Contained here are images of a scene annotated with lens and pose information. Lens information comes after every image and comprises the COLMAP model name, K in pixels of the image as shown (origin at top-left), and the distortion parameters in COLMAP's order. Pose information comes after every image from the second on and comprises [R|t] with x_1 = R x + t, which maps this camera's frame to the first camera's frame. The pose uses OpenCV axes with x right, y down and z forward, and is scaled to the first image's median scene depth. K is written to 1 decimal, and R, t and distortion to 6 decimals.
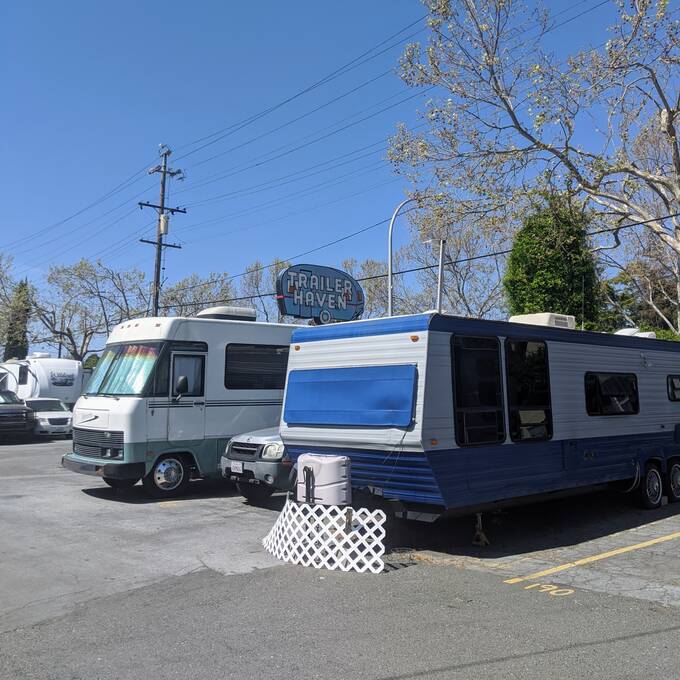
lens RADIAL K [[713.0, 0, 339.1], [0, 713.0, 298.5], [0, 0, 1]] dist [0.007732, -0.004277]
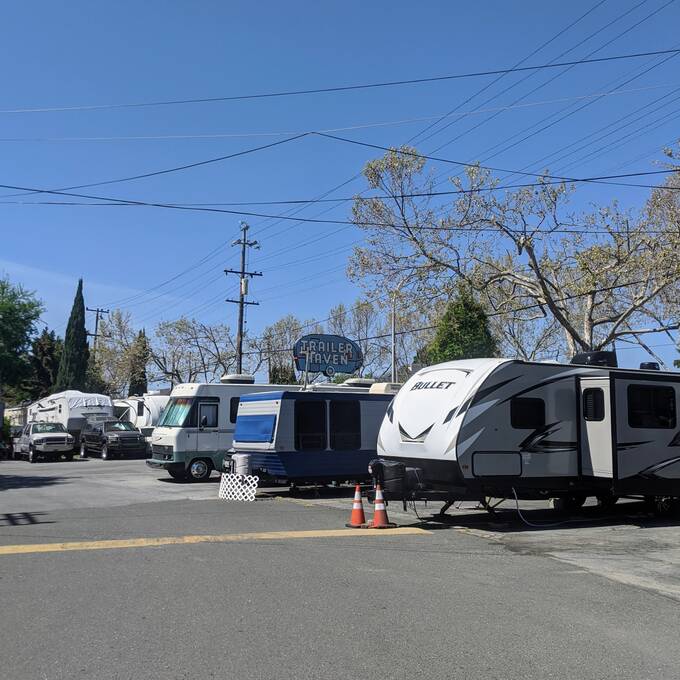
lens RADIAL K [[783.7, 0, 340.0], [0, 783.7, 340.0], [0, 0, 1]] dist [0.012016, 0.005989]
pose [[0.982169, -0.018535, -0.187083, 0.488369], [0.024150, 0.999322, 0.027776, -0.130269], [0.186442, -0.031799, 0.981951, -0.880263]]
